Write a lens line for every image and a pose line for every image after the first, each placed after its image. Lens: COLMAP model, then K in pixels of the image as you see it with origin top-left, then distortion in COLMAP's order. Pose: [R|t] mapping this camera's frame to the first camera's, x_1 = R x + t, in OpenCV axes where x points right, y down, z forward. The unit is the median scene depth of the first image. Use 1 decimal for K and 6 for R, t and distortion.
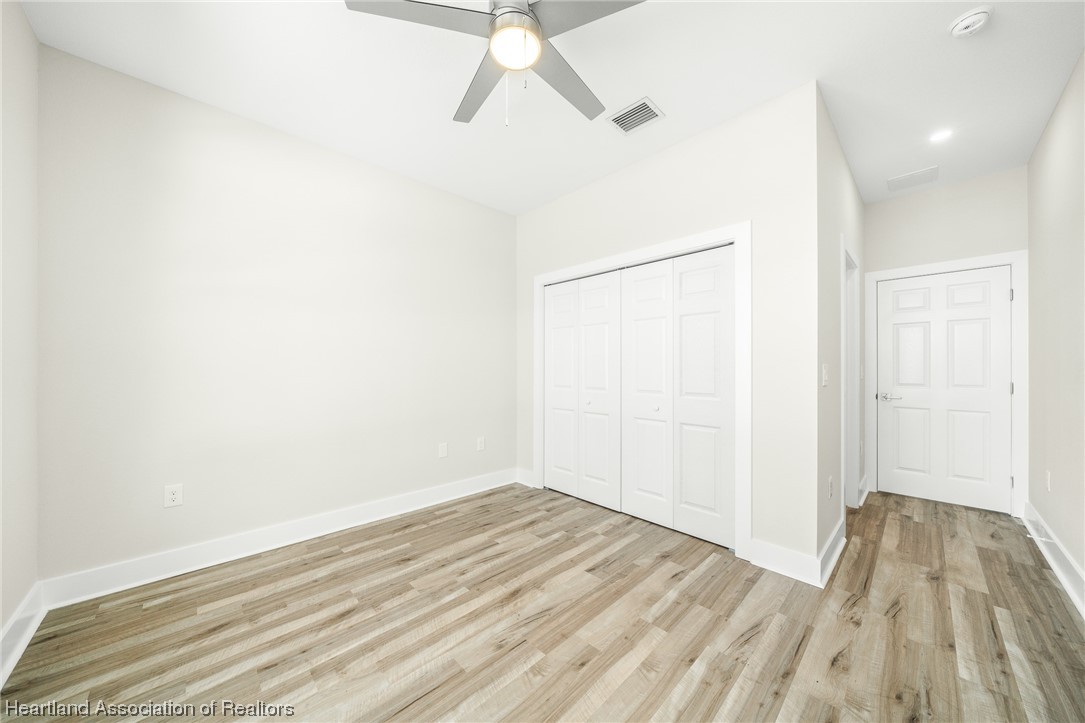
lens RADIAL K [[367.1, 0, 533.4], [0, 367.1, 368.2], [0, 0, 1]] dist [-0.000525, -0.000055]
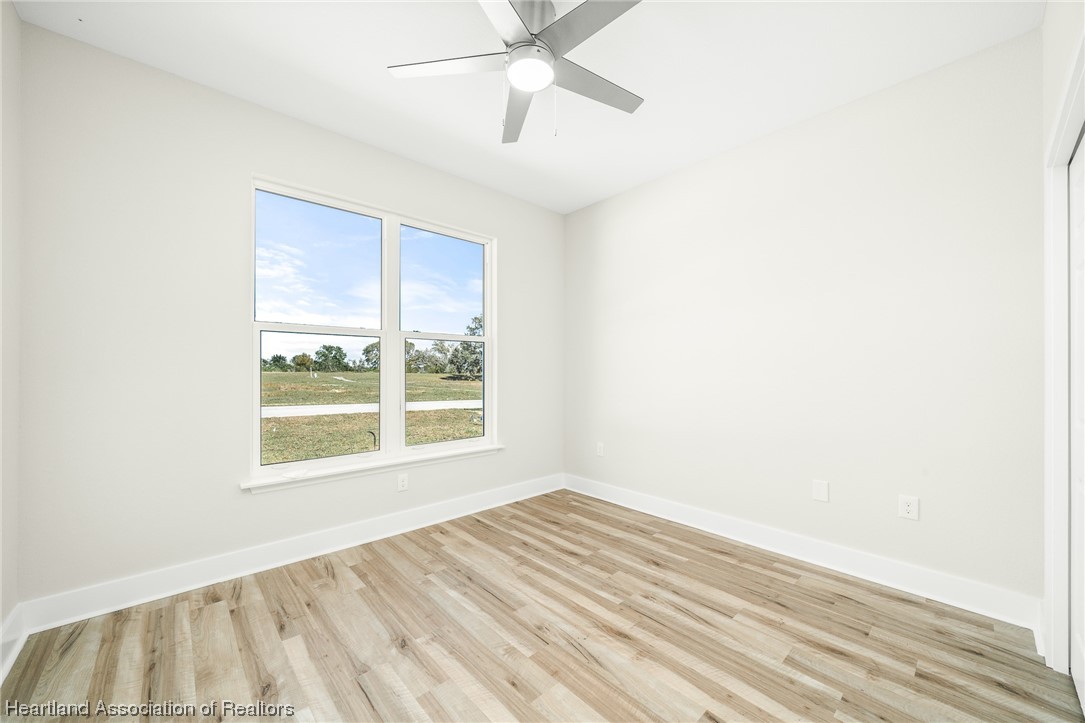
lens RADIAL K [[400.4, 0, 539.6], [0, 400.4, 365.6], [0, 0, 1]] dist [0.001264, 0.000166]
pose [[-0.007128, -0.015091, -0.999861, 0.819662], [-0.001825, 0.999885, -0.015079, -0.001957], [0.999973, 0.001717, -0.007155, 0.743045]]
